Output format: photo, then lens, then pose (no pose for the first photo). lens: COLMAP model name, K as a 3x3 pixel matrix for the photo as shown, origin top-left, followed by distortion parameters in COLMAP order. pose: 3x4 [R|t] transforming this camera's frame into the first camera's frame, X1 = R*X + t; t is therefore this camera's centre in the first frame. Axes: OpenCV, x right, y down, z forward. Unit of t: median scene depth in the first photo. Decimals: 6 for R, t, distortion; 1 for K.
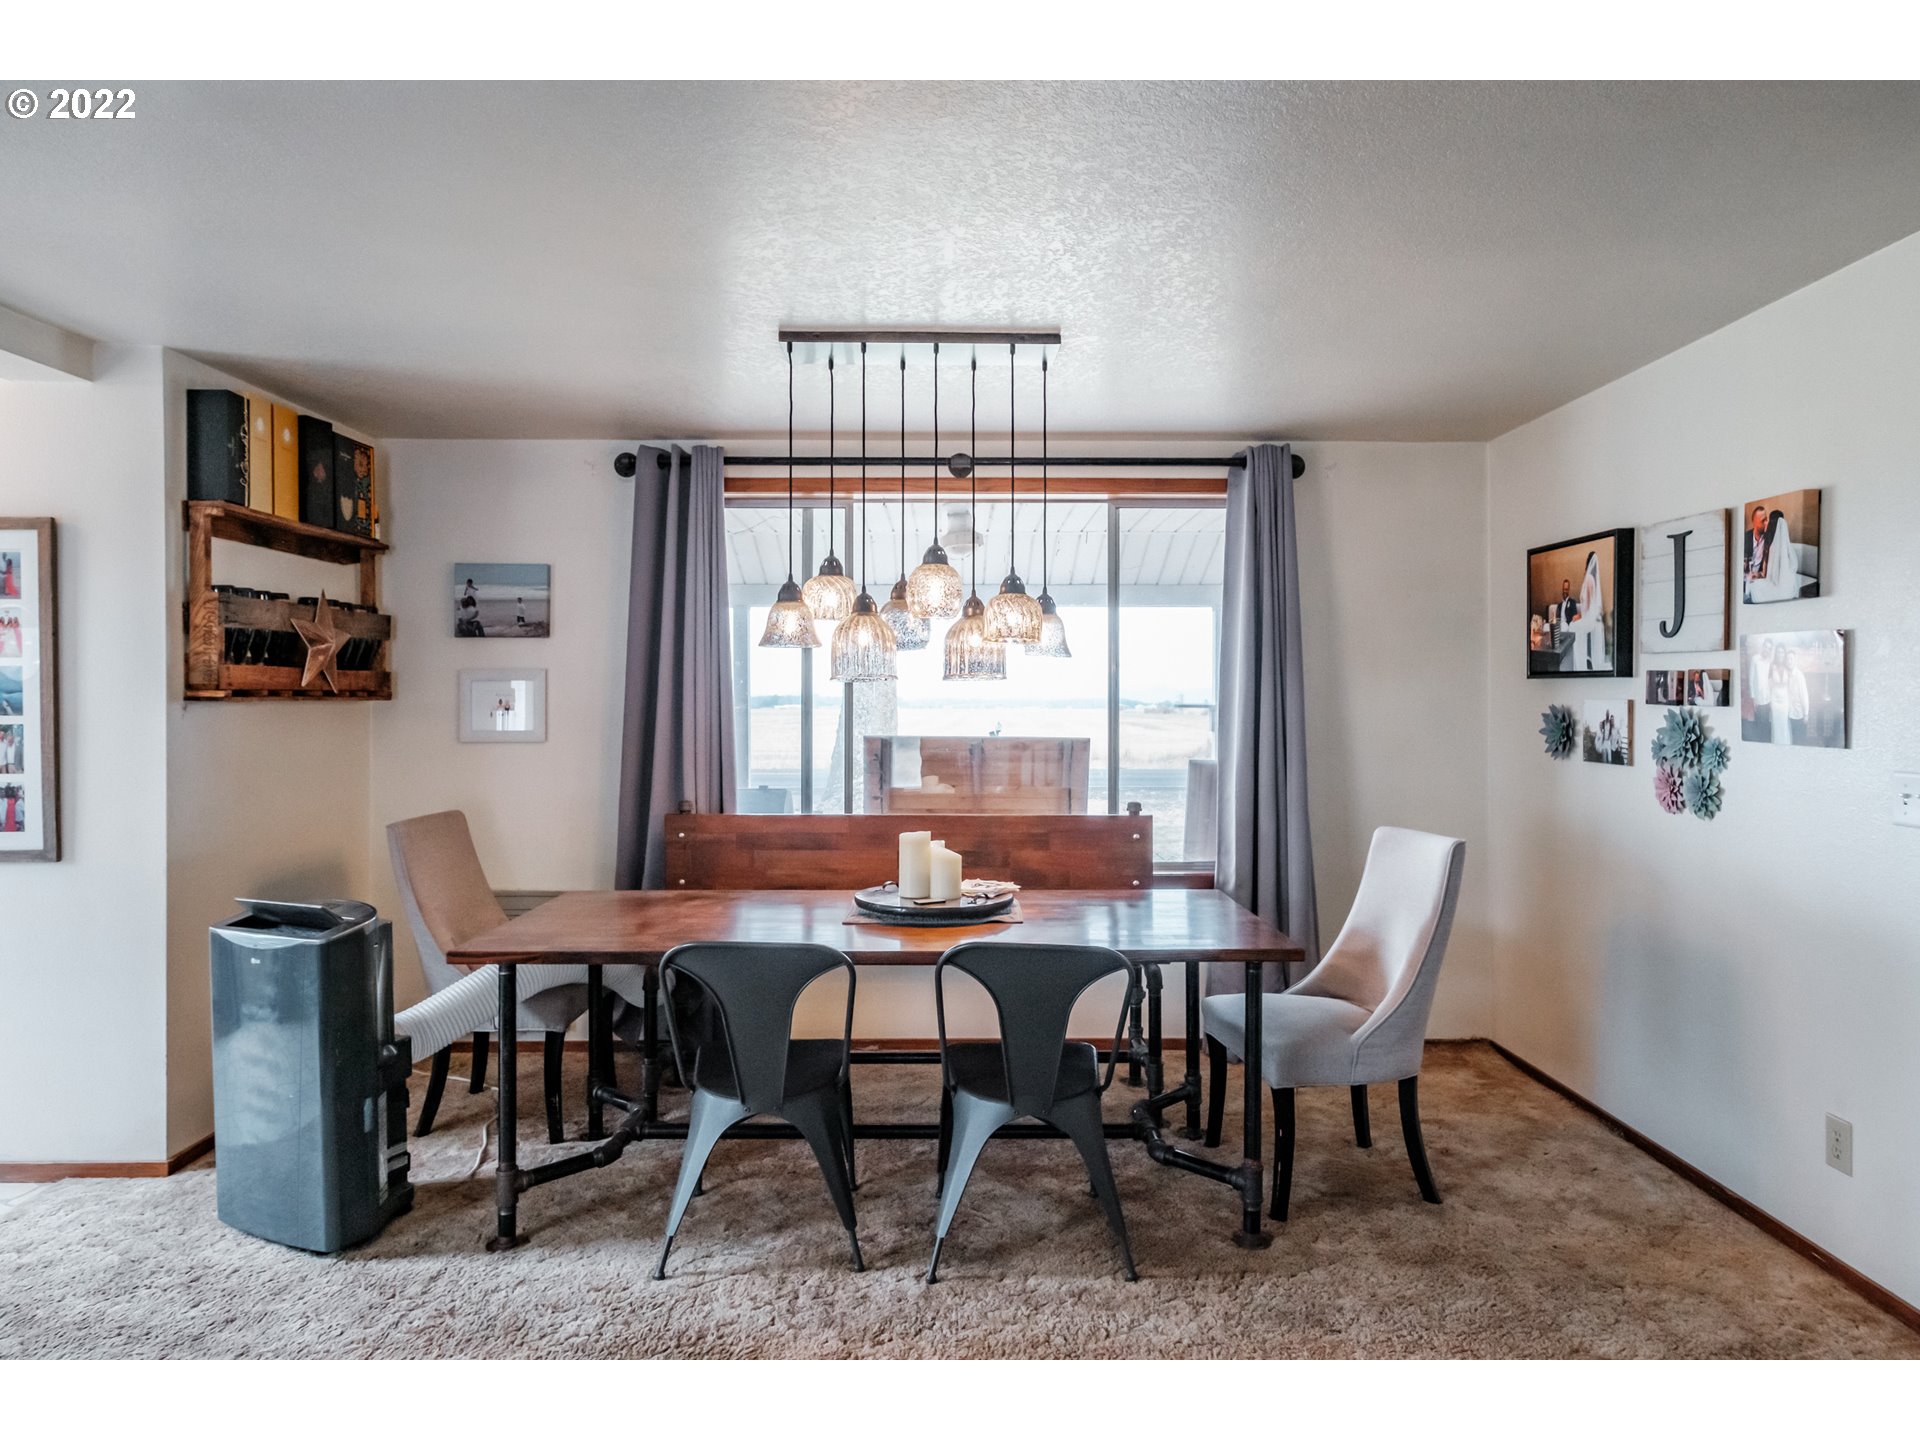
lens RADIAL K [[1203.7, 0, 960.0], [0, 1203.7, 720.0], [0, 0, 1]] dist [0.002389, 0.000347]
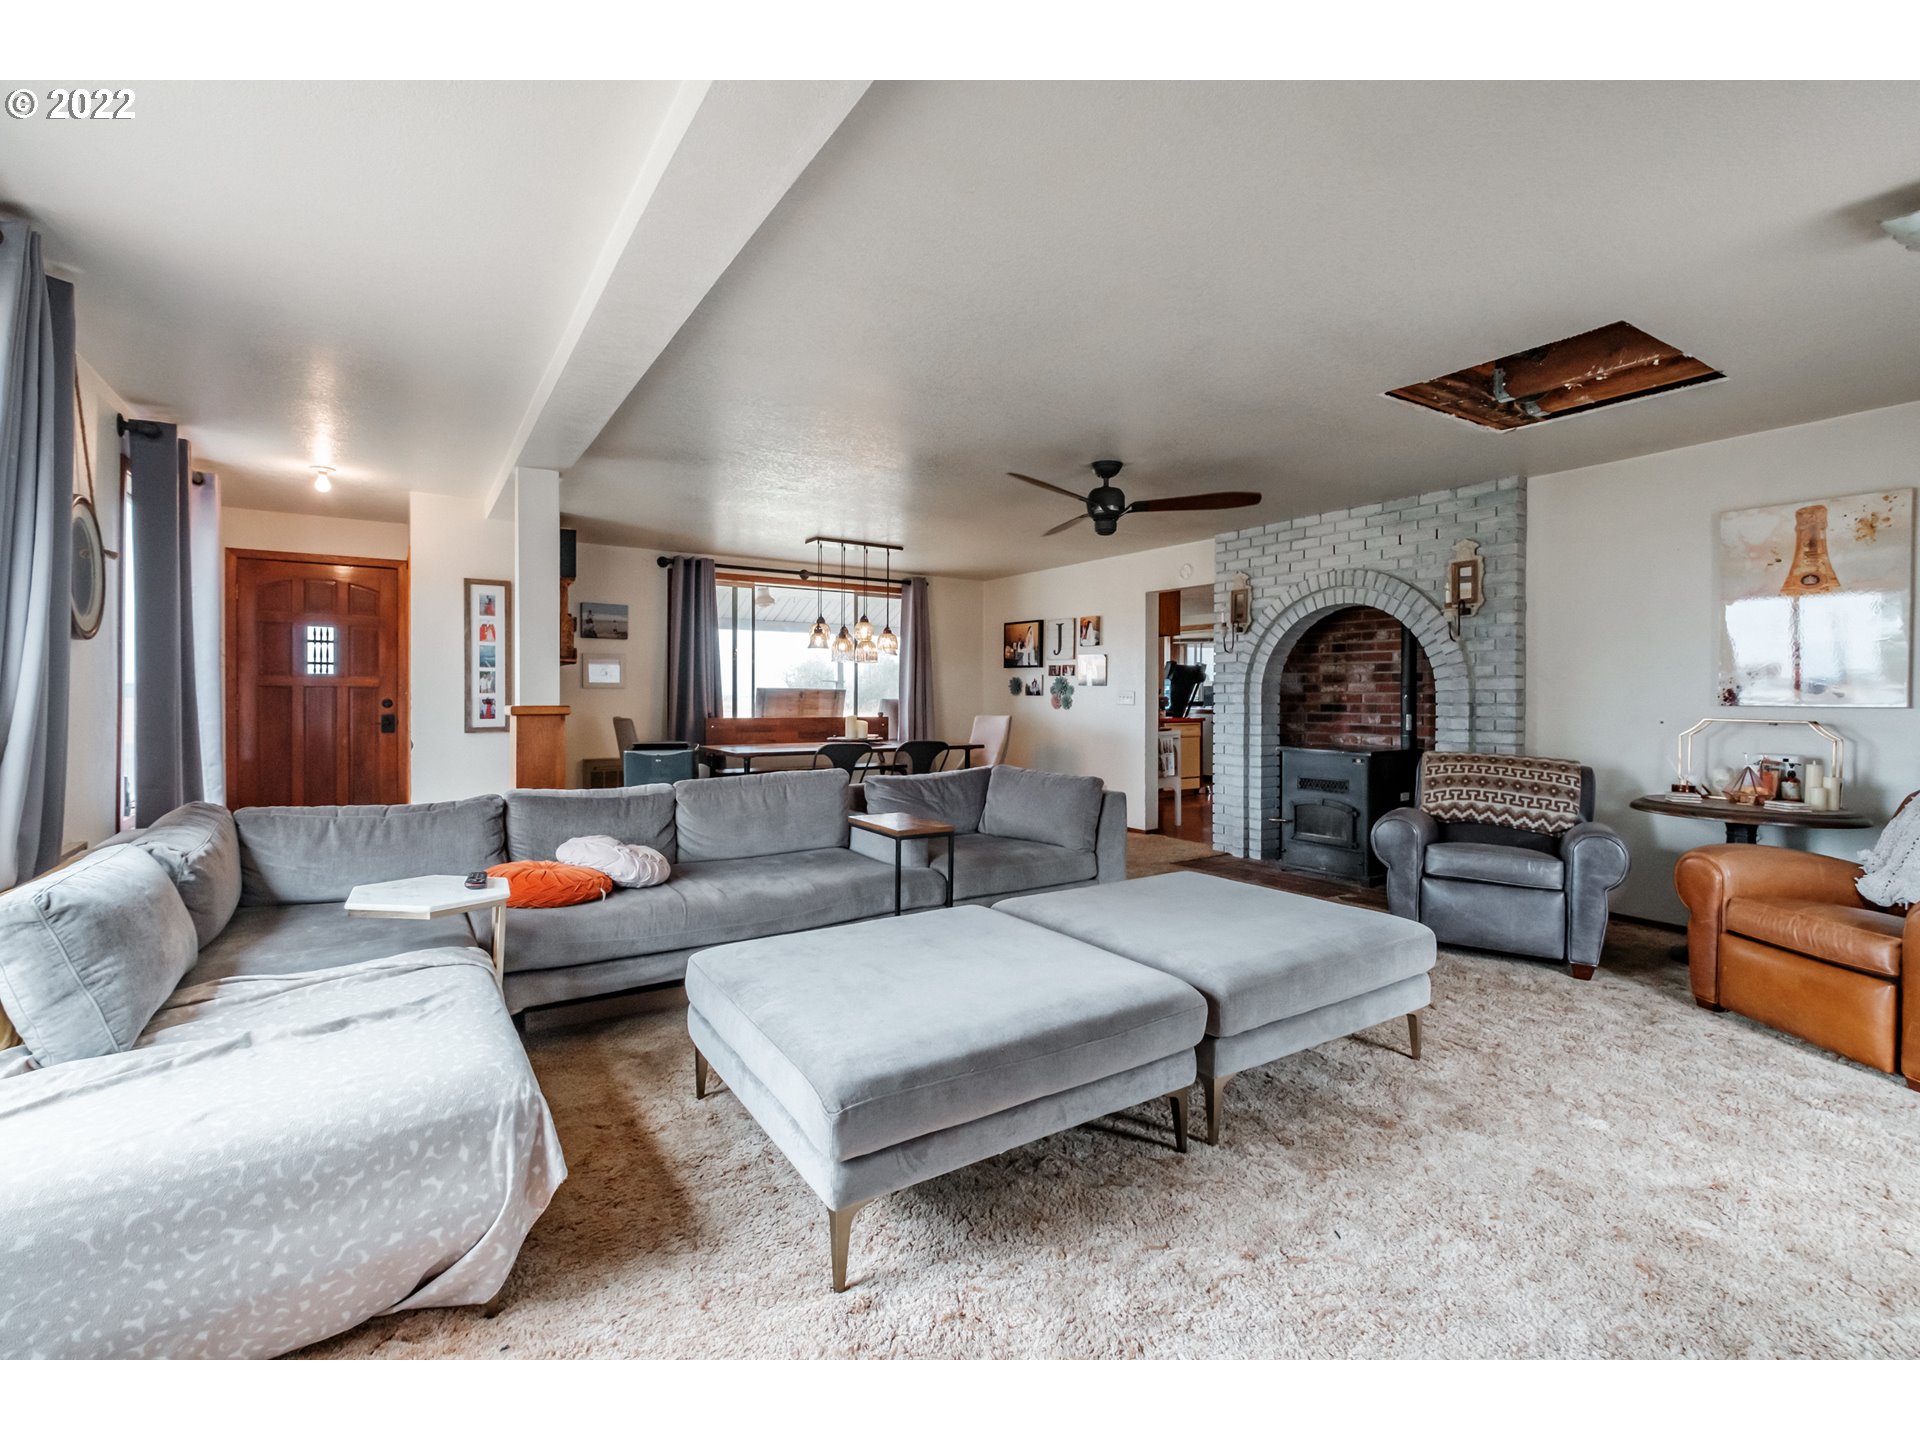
lens RADIAL K [[837.2, 0, 960.0], [0, 837.2, 720.0], [0, 0, 1]] dist [0.000682, -0.000106]
pose [[0.841722, -0.011638, 0.539785, -0.771690], [0.001480, 0.999814, 0.019248, 0.056979], [-0.539909, -0.015403, 0.841583, -0.693700]]
